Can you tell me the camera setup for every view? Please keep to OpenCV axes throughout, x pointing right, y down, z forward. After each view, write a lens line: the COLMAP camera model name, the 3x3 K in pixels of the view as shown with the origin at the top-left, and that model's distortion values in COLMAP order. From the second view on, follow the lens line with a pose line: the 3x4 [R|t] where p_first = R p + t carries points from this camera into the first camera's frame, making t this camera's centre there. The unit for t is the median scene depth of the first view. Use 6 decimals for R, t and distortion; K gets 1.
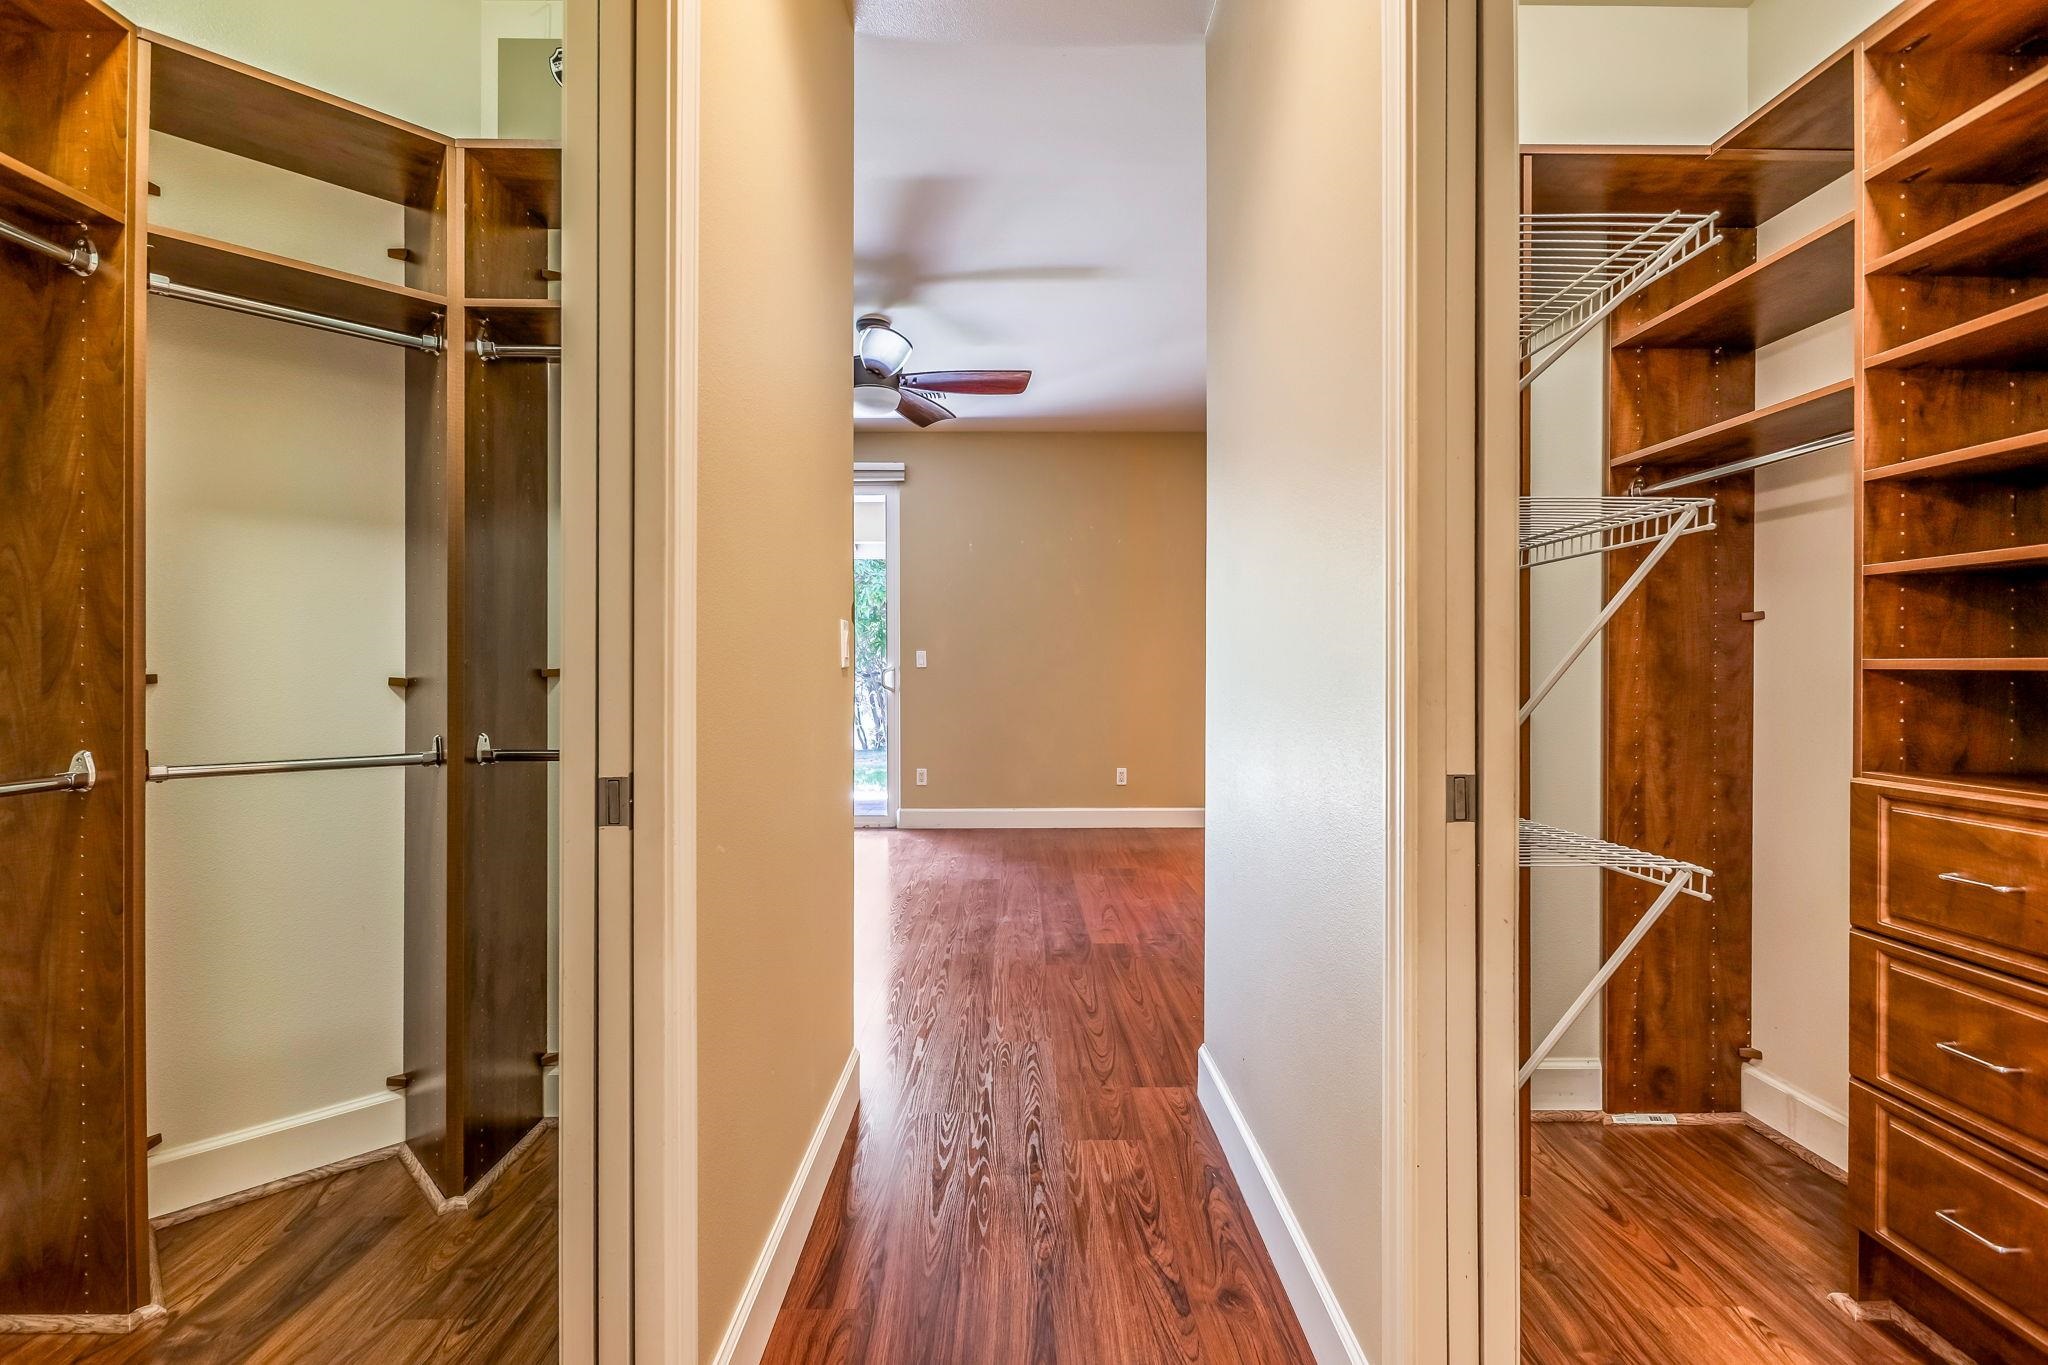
lens RADIAL K [[936.6, 0, 1027.1], [0, 936.6, 670.8], [0, 0, 1]] dist [0.004856, -0.004442]
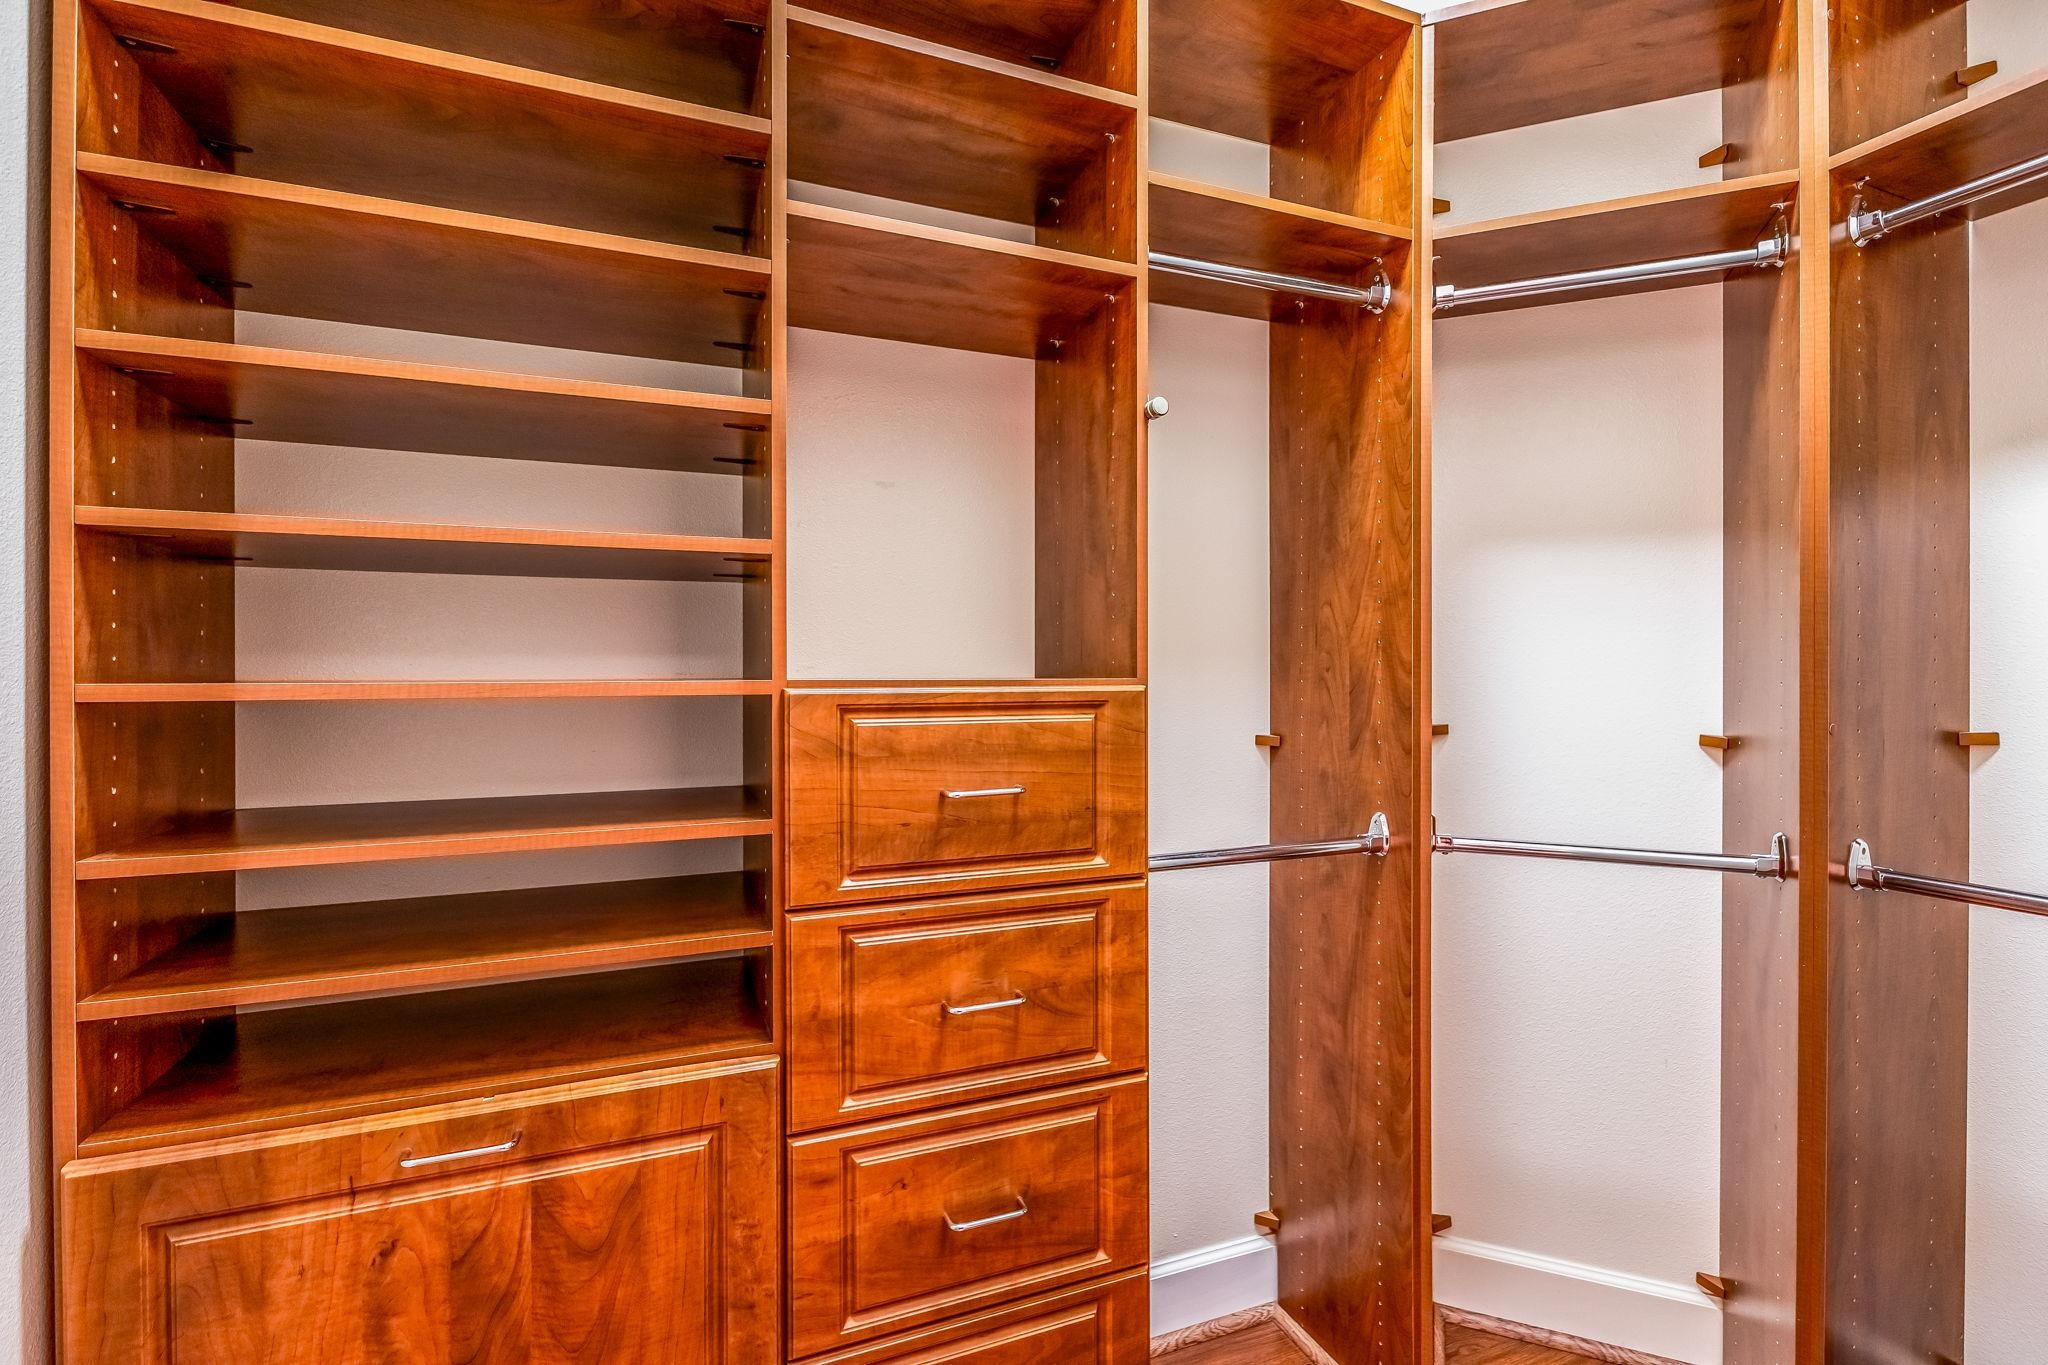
lens RADIAL K [[936.6, 0, 1021.8], [0, 936.6, 671.8], [0, 0, 1]] dist [0.004856, -0.004442]
pose [[0.363962, -0.000787, -0.931413, -0.204206], [-0.000975, 0.999999, -0.001226, -0.045496], [0.931413, 0.001355, 0.363961, 0.254102]]
